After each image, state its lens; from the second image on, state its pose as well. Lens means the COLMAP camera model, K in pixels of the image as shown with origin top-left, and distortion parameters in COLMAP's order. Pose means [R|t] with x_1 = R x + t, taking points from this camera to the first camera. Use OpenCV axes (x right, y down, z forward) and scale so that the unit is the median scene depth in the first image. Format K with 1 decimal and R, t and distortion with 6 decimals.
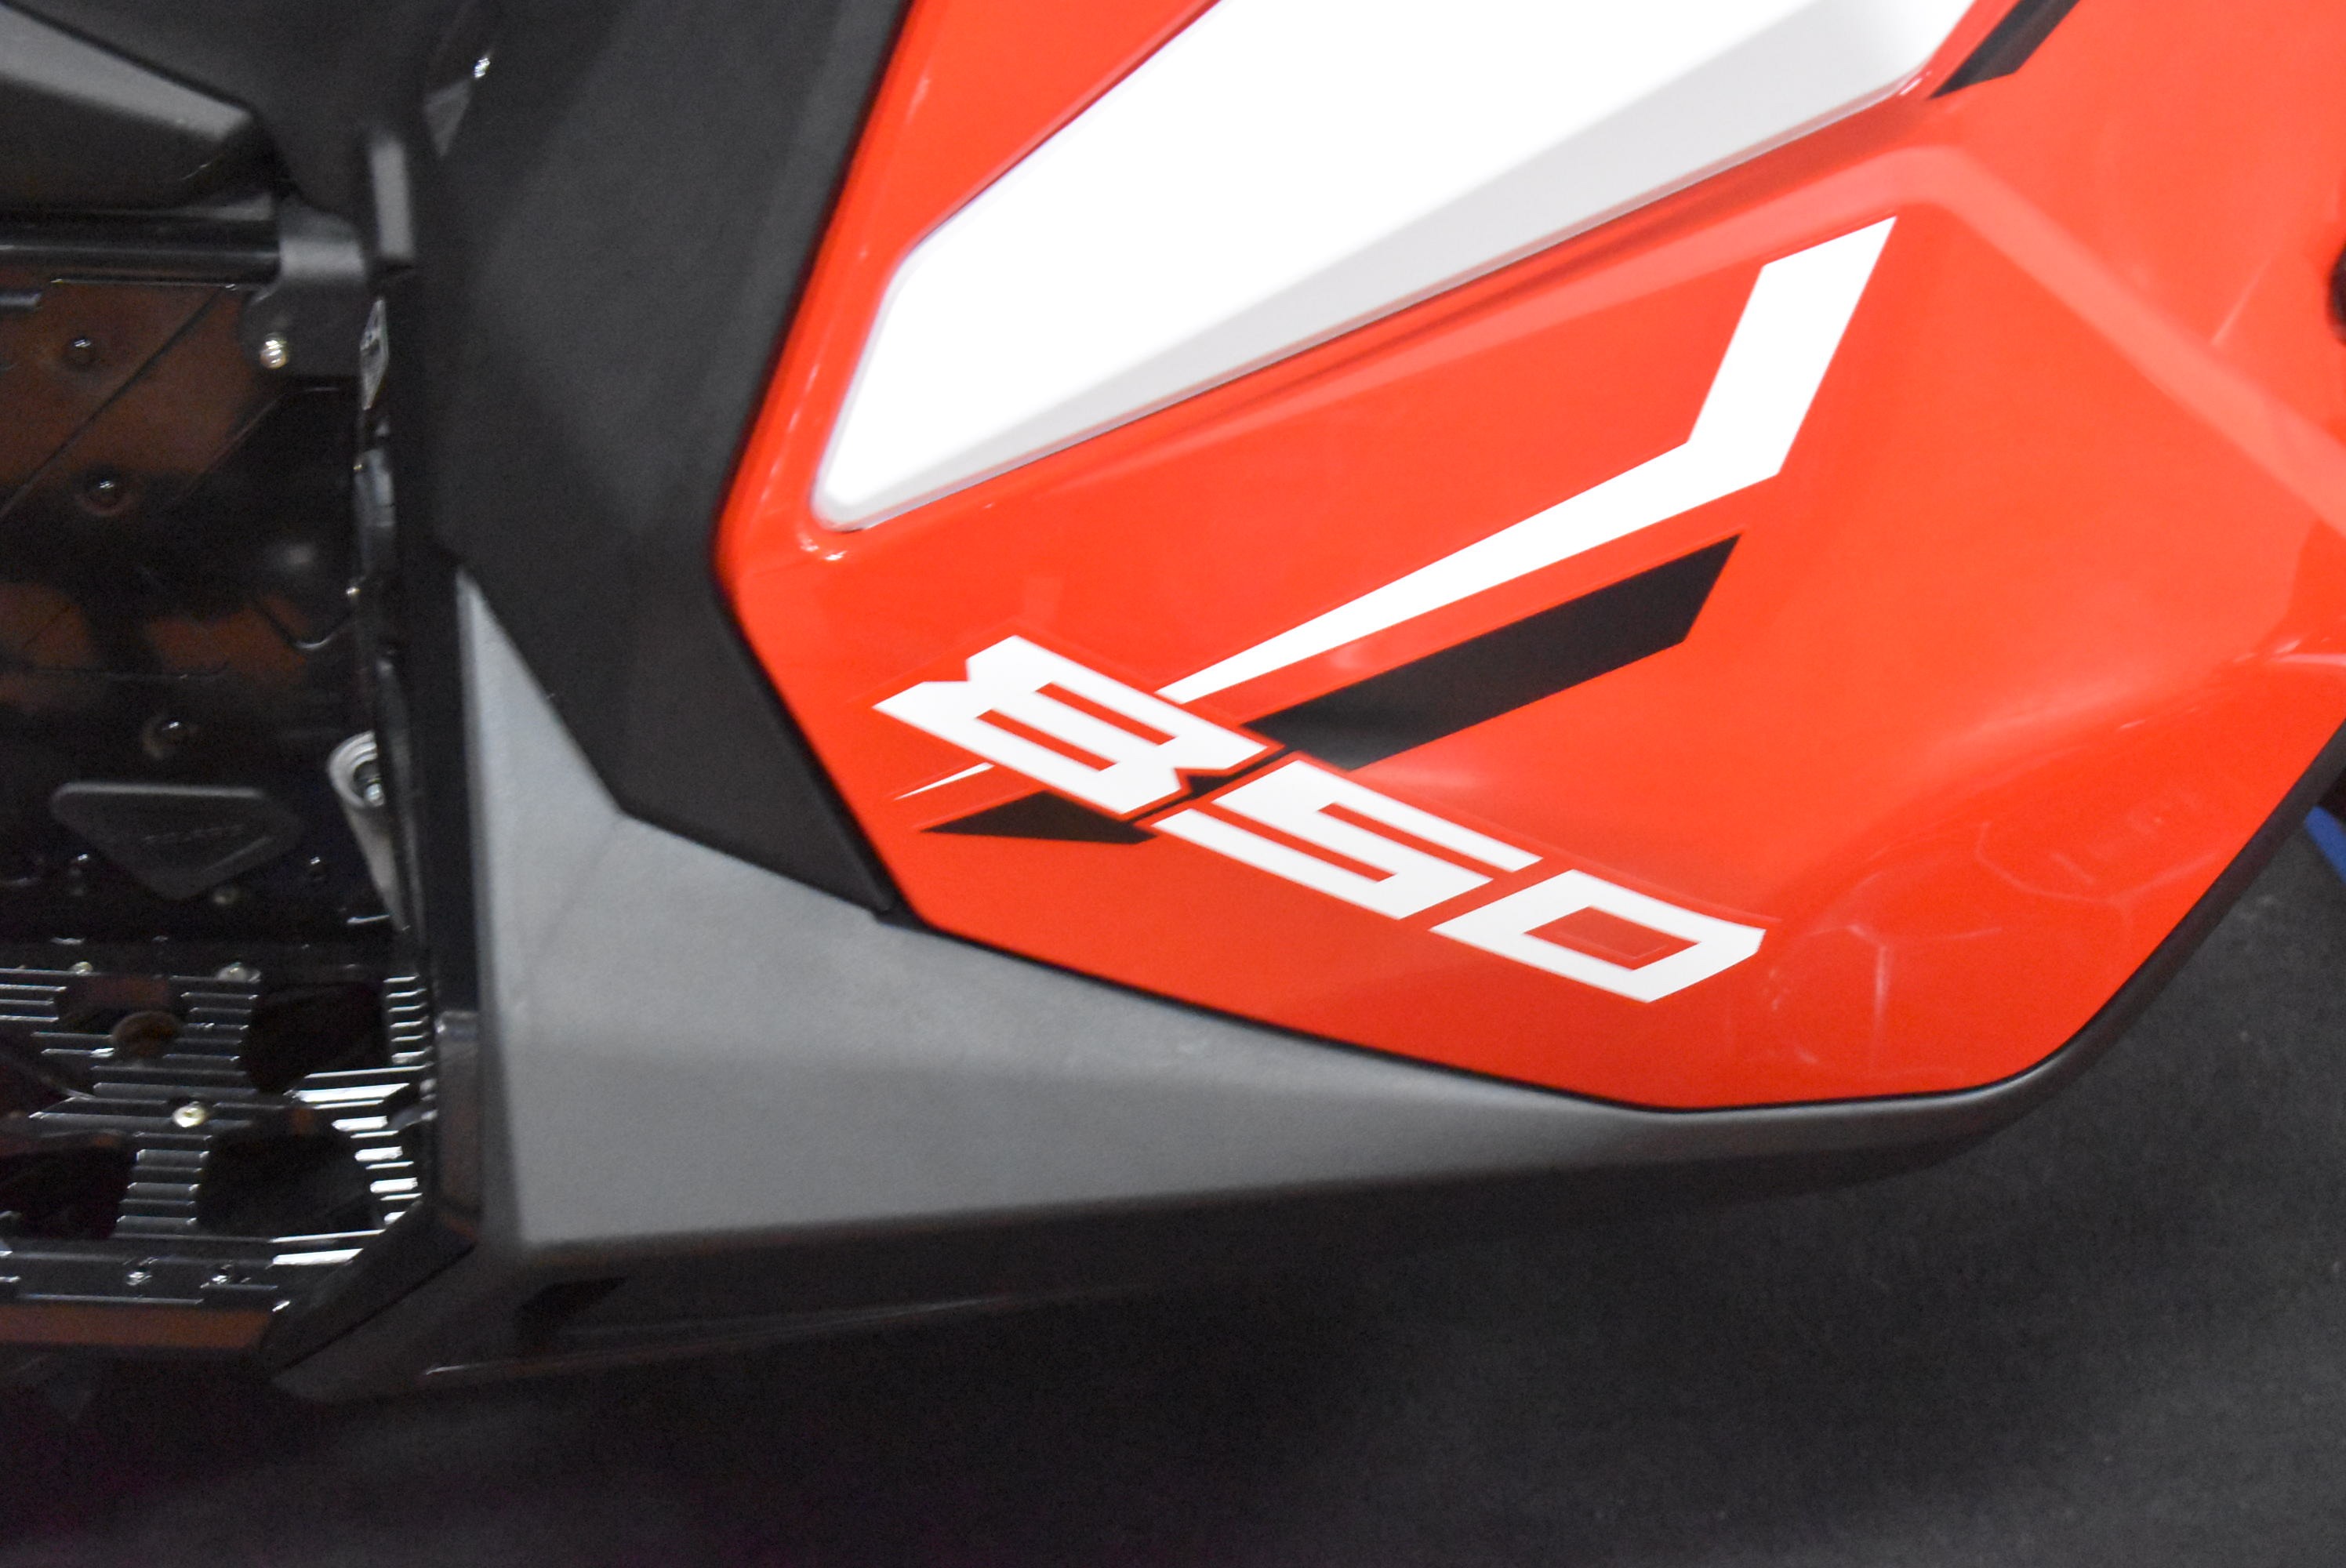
lens RADIAL K [[5435.6, 0, 1173.0], [0, 5435.6, 784.0], [0, 0, 1]] dist [-0.007140, 0.080932]
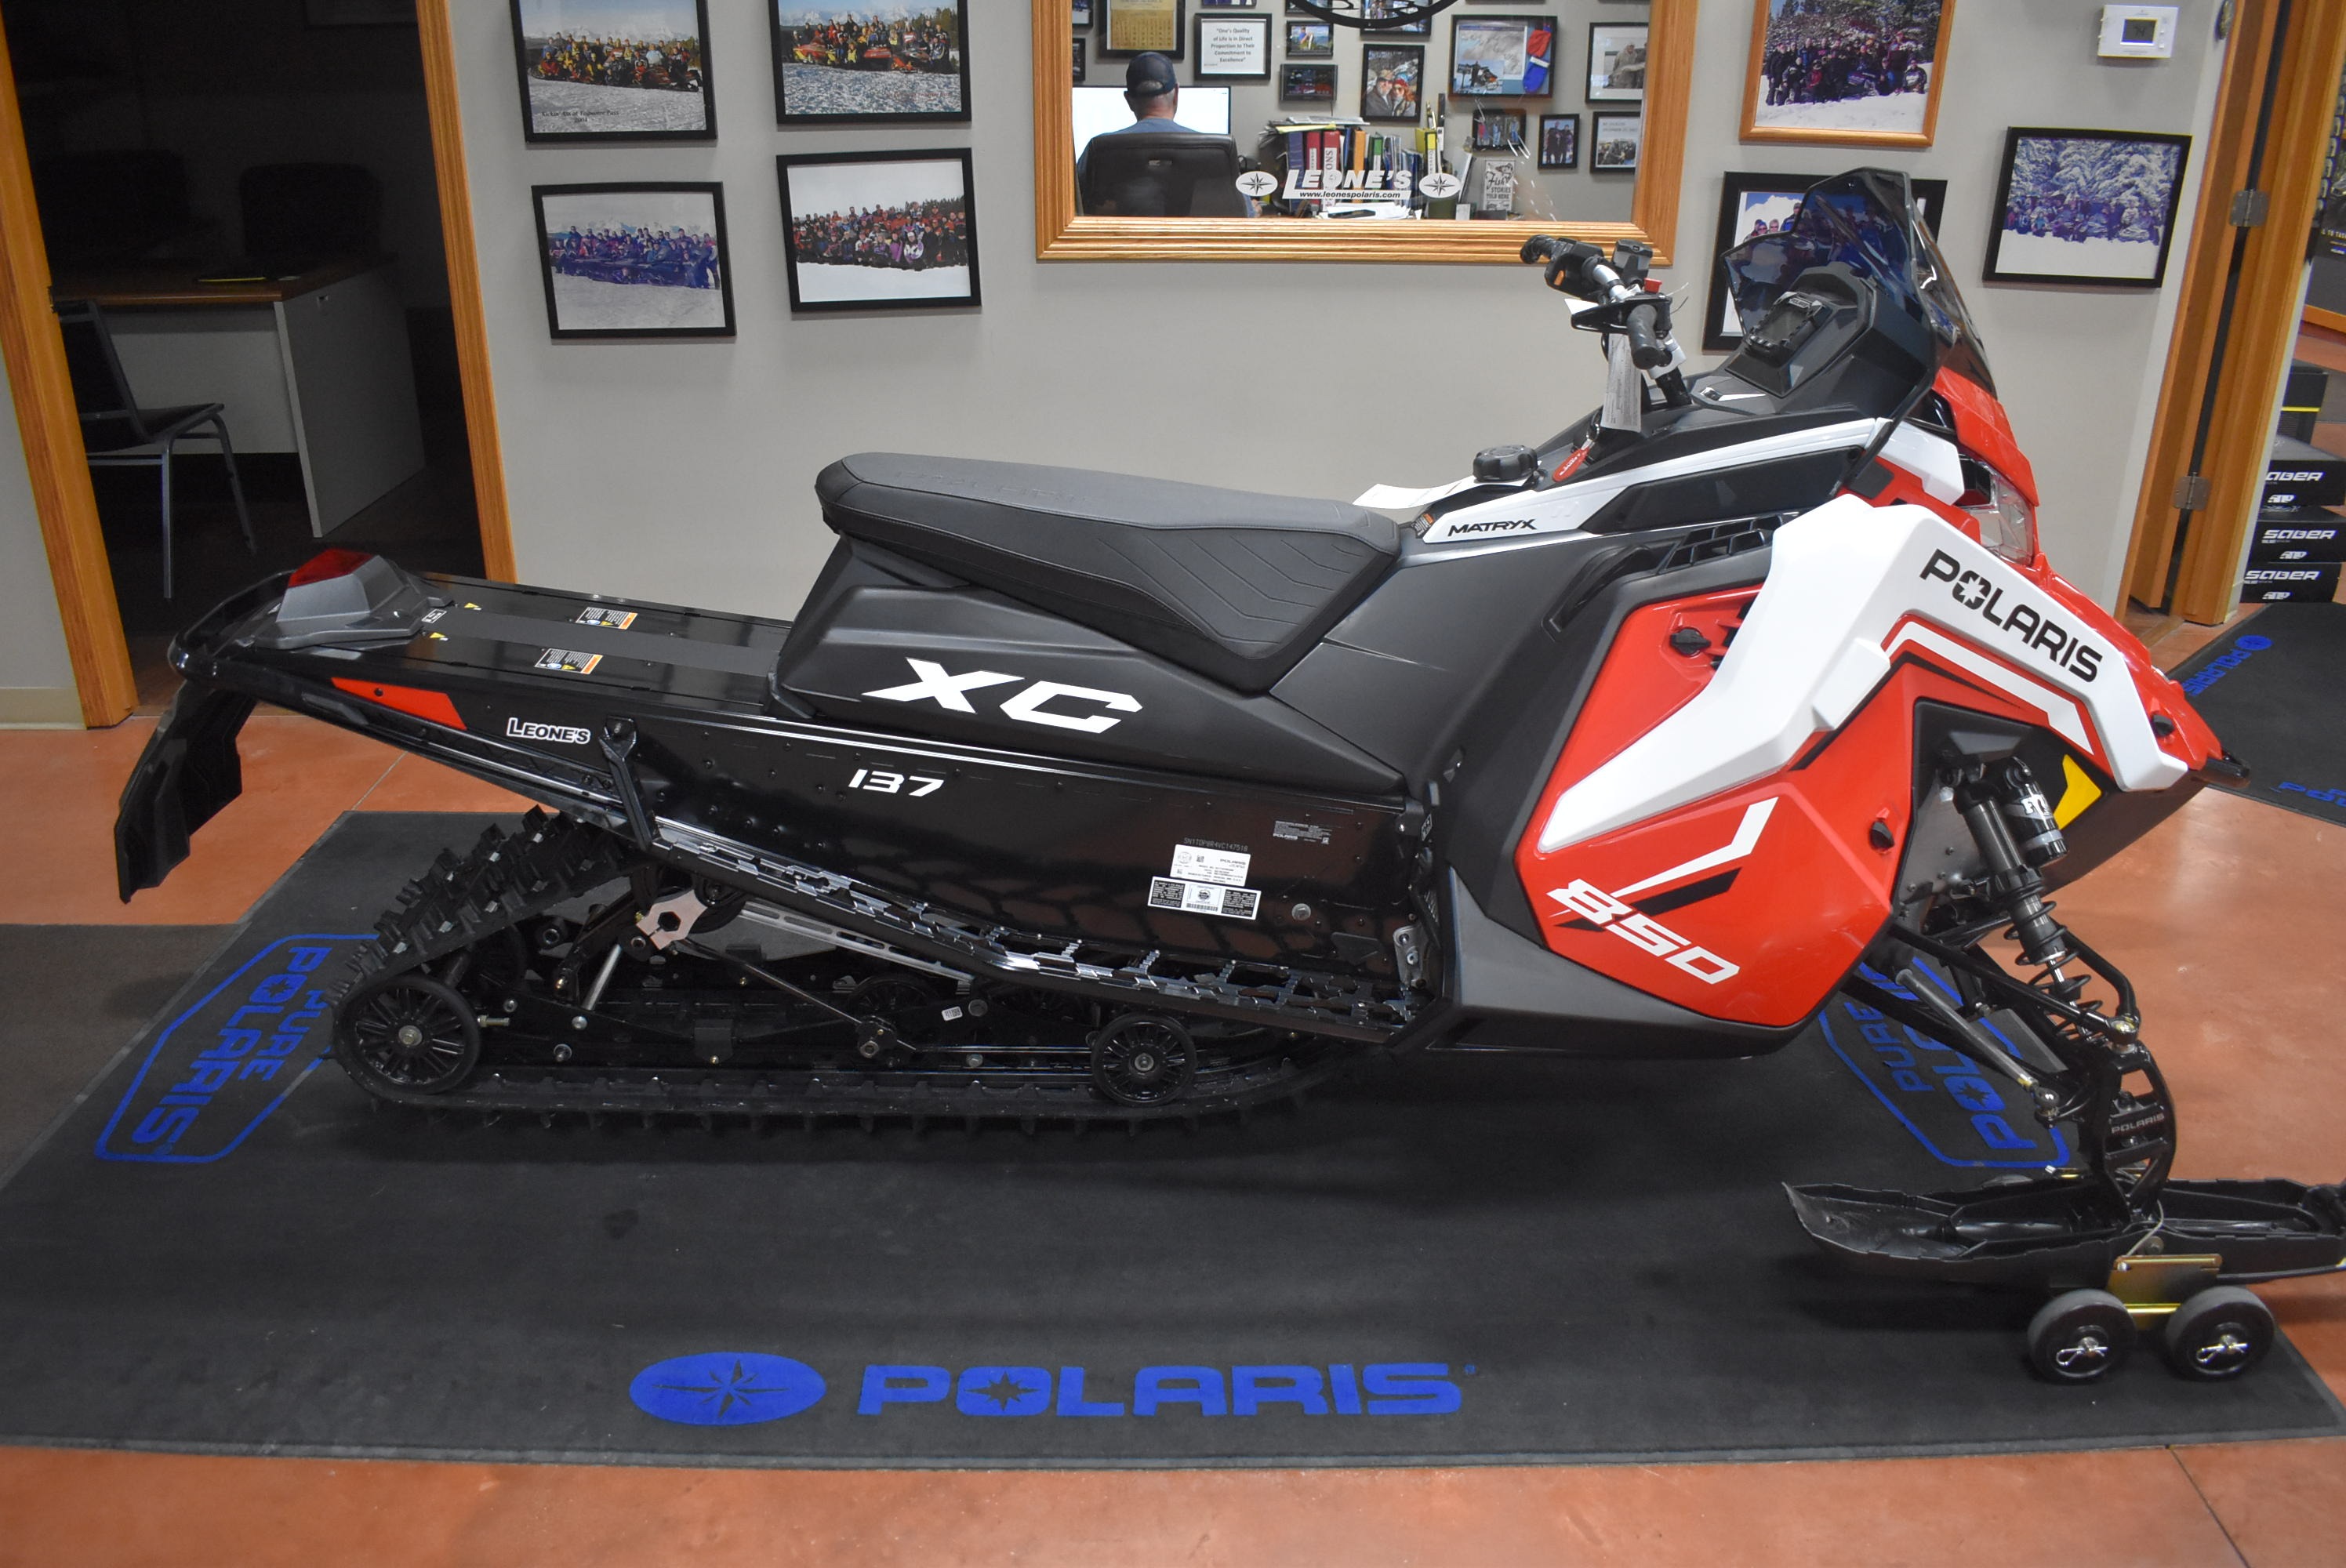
lens RADIAL K [[1825.9, 0, 1173.0], [0, 1825.9, 784.0], [0, 0, 1]] dist [-0.096359, 0.007681]
pose [[0.989756, 0.065025, -0.127099, -0.176200], [-0.098837, 0.954504, -0.281342, 0.355283], [0.103022, 0.291022, 0.951153, -0.507497]]
